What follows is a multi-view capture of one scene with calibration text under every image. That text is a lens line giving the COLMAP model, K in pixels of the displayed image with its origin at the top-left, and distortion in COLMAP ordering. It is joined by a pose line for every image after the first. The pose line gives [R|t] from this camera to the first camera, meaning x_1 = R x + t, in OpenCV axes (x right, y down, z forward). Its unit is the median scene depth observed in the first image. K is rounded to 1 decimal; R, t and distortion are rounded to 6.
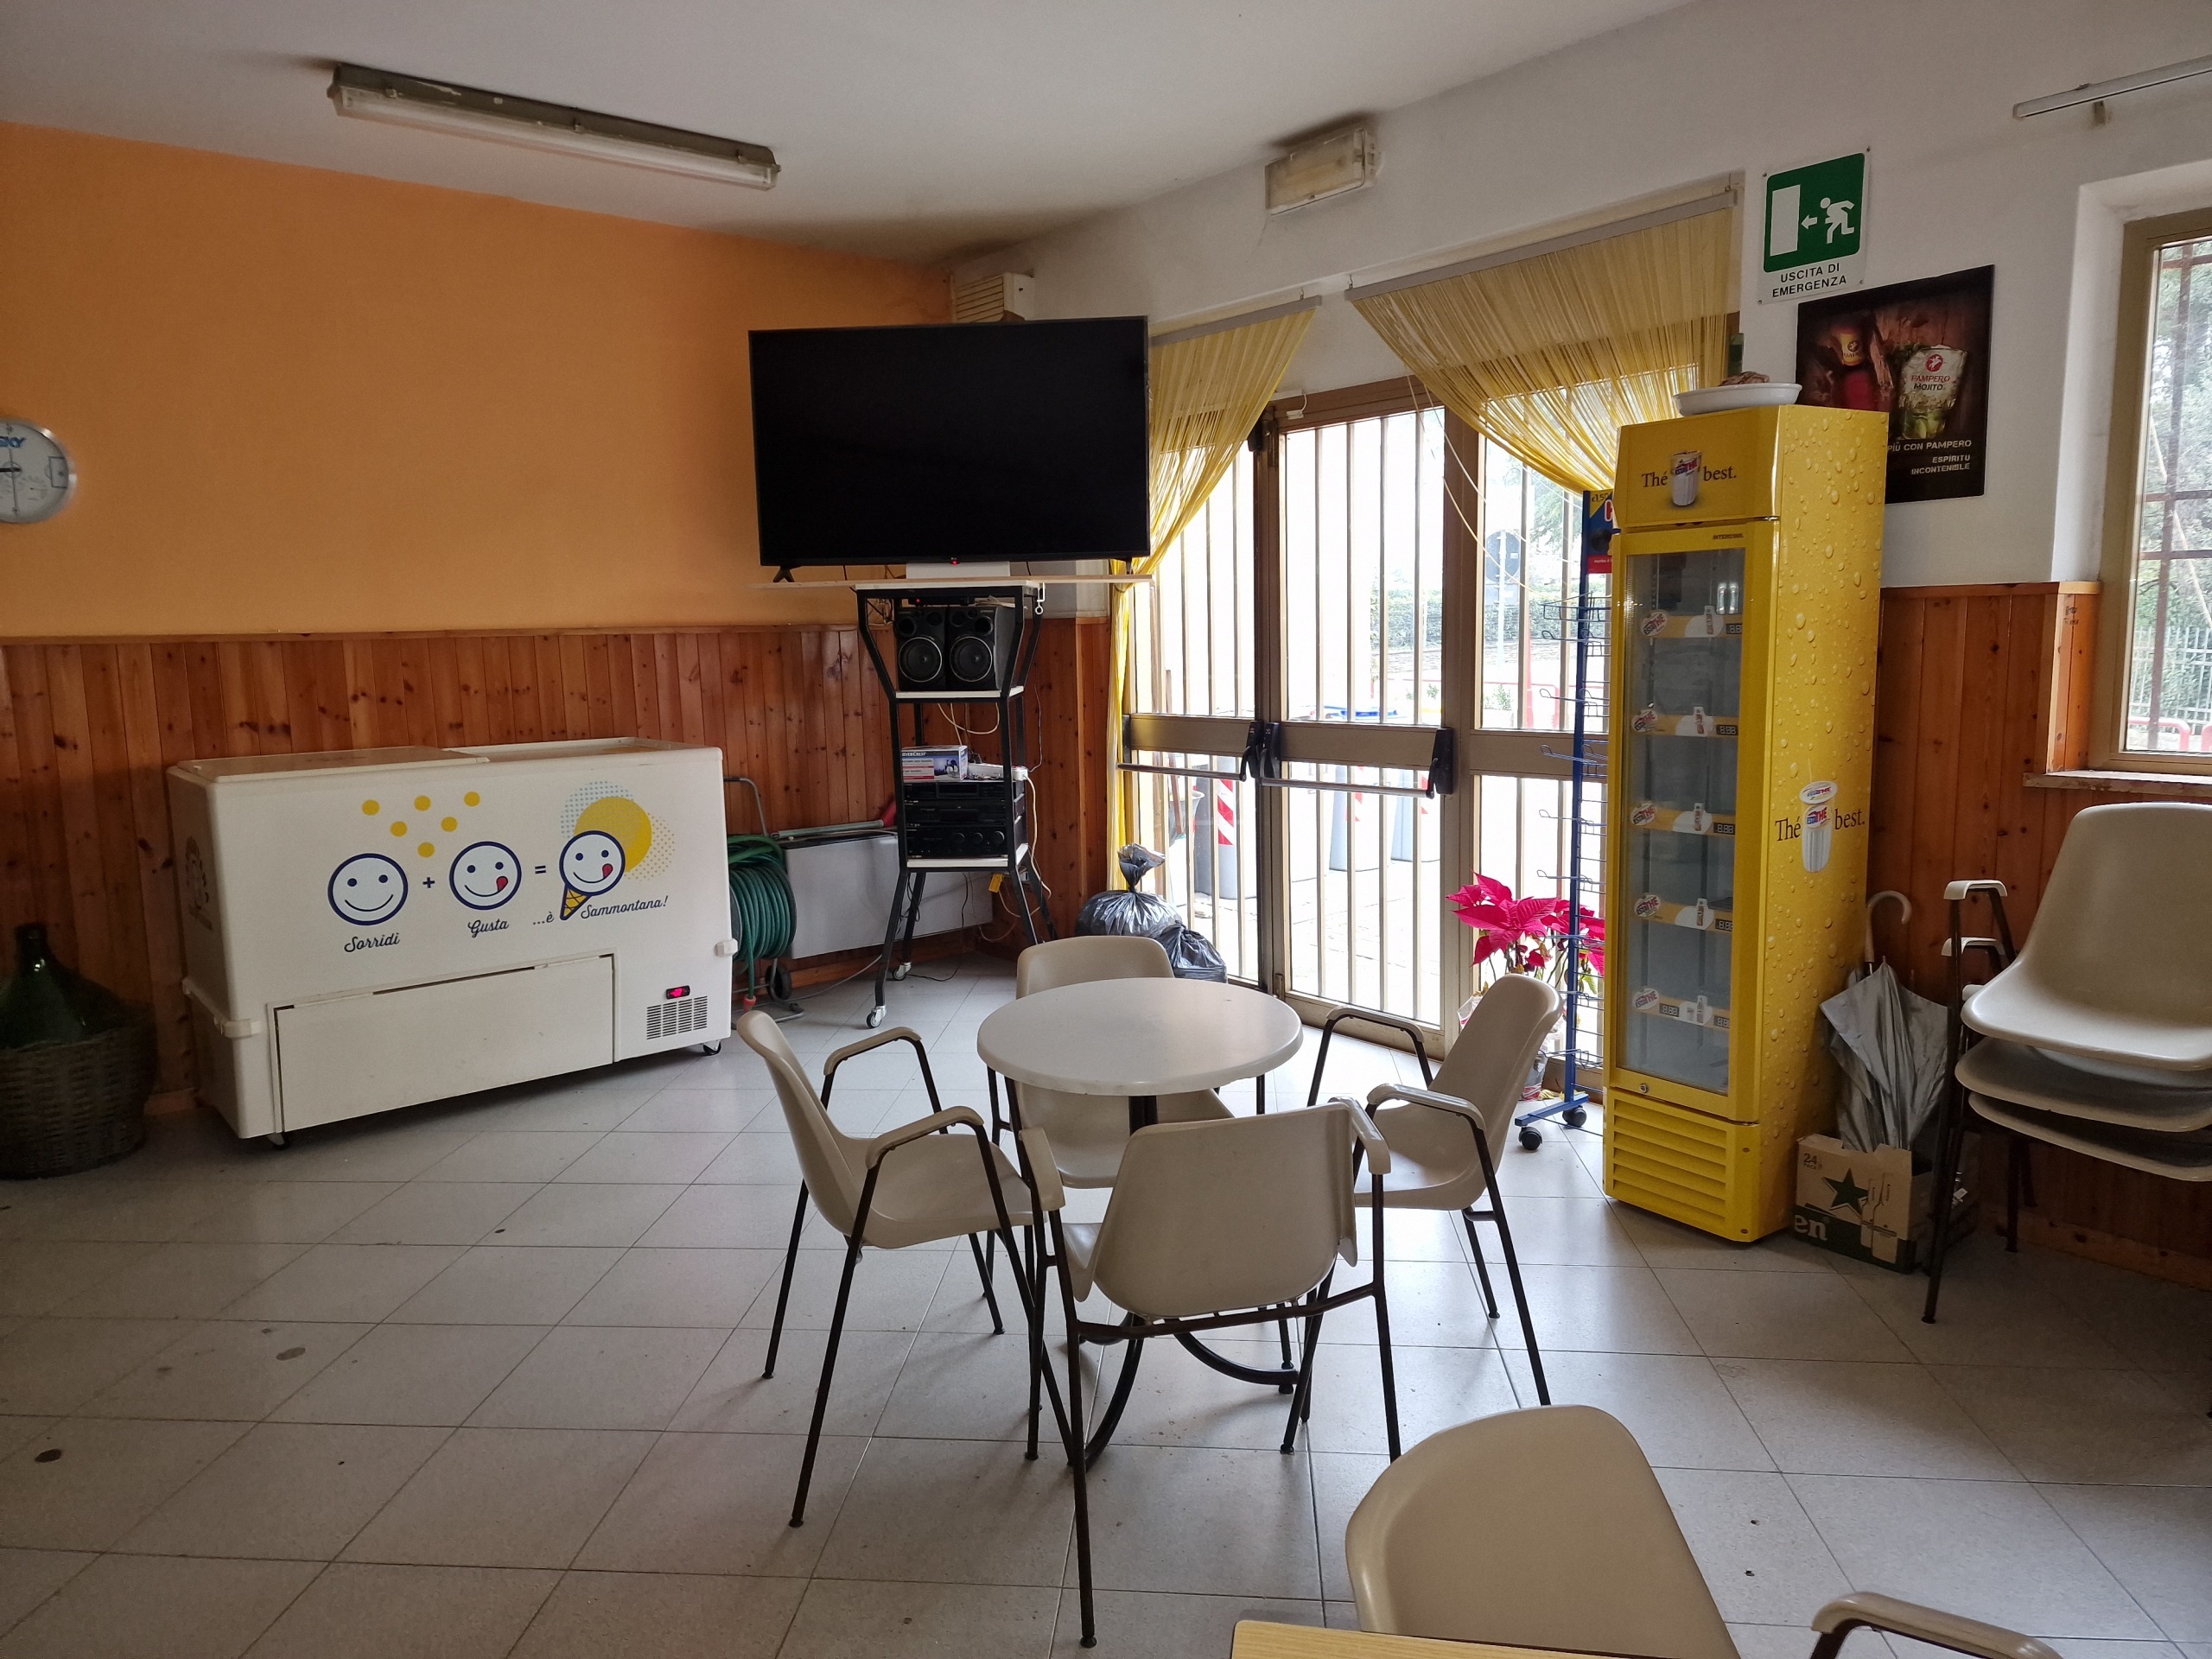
lens RADIAL K [[1498.8, 0, 1091.9], [0, 1498.8, 816.7], [0, 0, 1]] dist [0.065038, -0.047759]
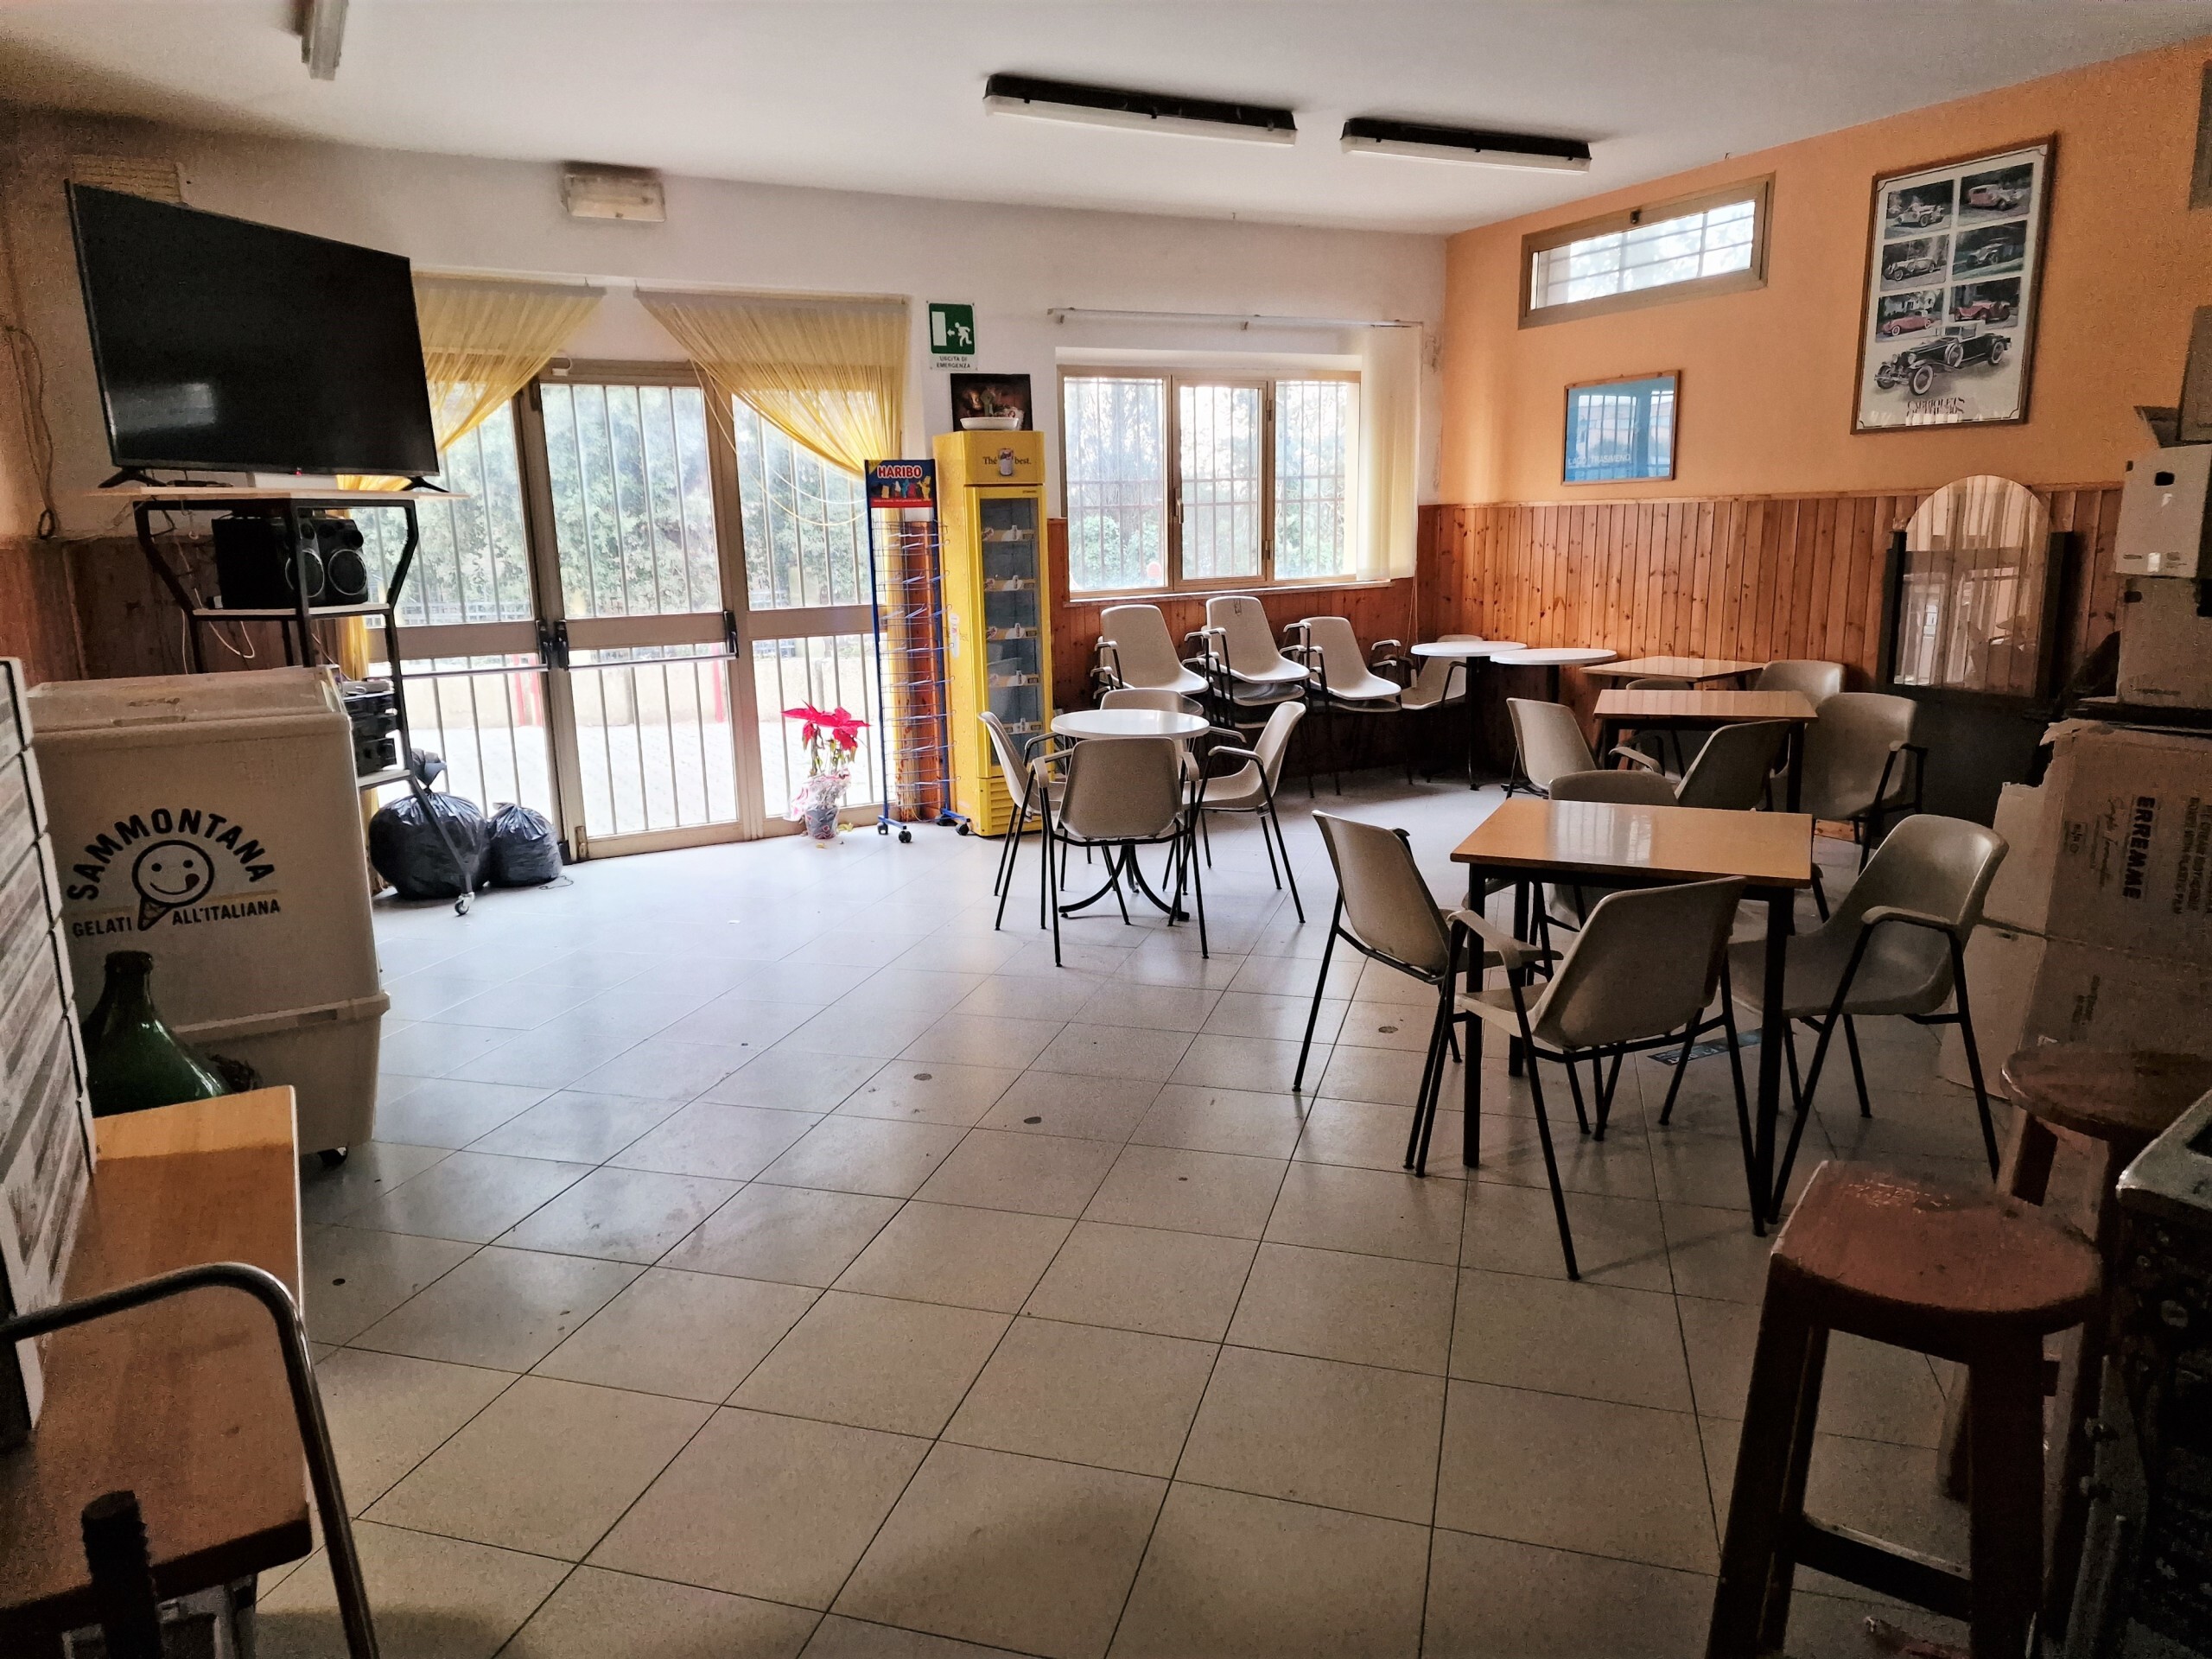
lens RADIAL K [[1454.9, 0, 1106.0], [0, 1454.9, 829.5], [0, 0, 1]] dist [0.026067, 0.002480]
pose [[0.177557, -0.182080, 0.967120, -1.149548], [0.145239, 0.976822, 0.157241, -0.021410], [-0.973334, 0.112544, 0.199887, 0.391879]]
